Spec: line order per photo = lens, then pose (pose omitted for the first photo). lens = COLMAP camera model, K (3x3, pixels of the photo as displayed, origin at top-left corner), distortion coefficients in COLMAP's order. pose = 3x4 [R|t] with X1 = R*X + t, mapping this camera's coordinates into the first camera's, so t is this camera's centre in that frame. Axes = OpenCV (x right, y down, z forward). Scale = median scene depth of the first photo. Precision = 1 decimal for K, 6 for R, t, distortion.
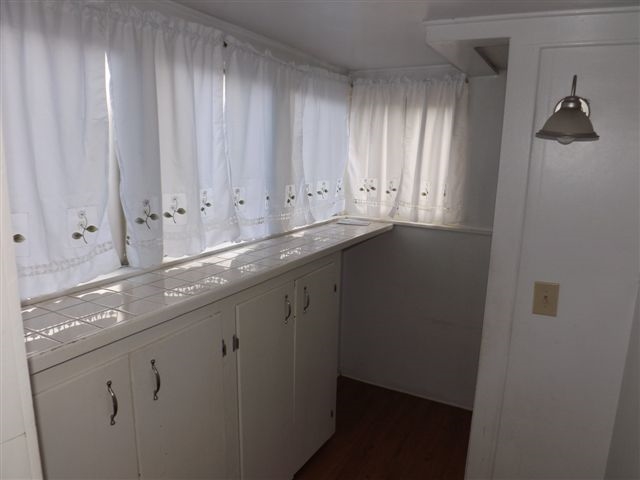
lens RADIAL K [[455.9, 0, 322.9], [0, 455.9, 242.0], [0, 0, 1]] dist [-0.045367, 0.004039]
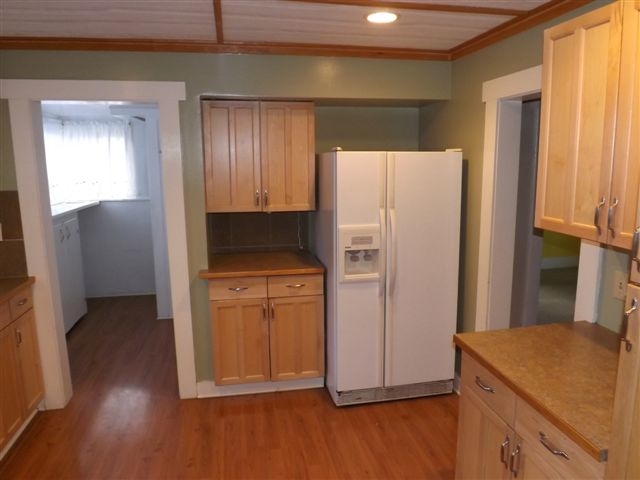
lens RADIAL K [[455.9, 0, 321.2], [0, 455.9, 239.3], [0, 0, 1]] dist [-0.045367, 0.004039]
pose [[0.802329, -0.136082, 0.581162, -0.205757], [0.137713, 0.989598, 0.041599, 0.161430], [-0.580778, 0.046657, 0.812724, -0.983441]]
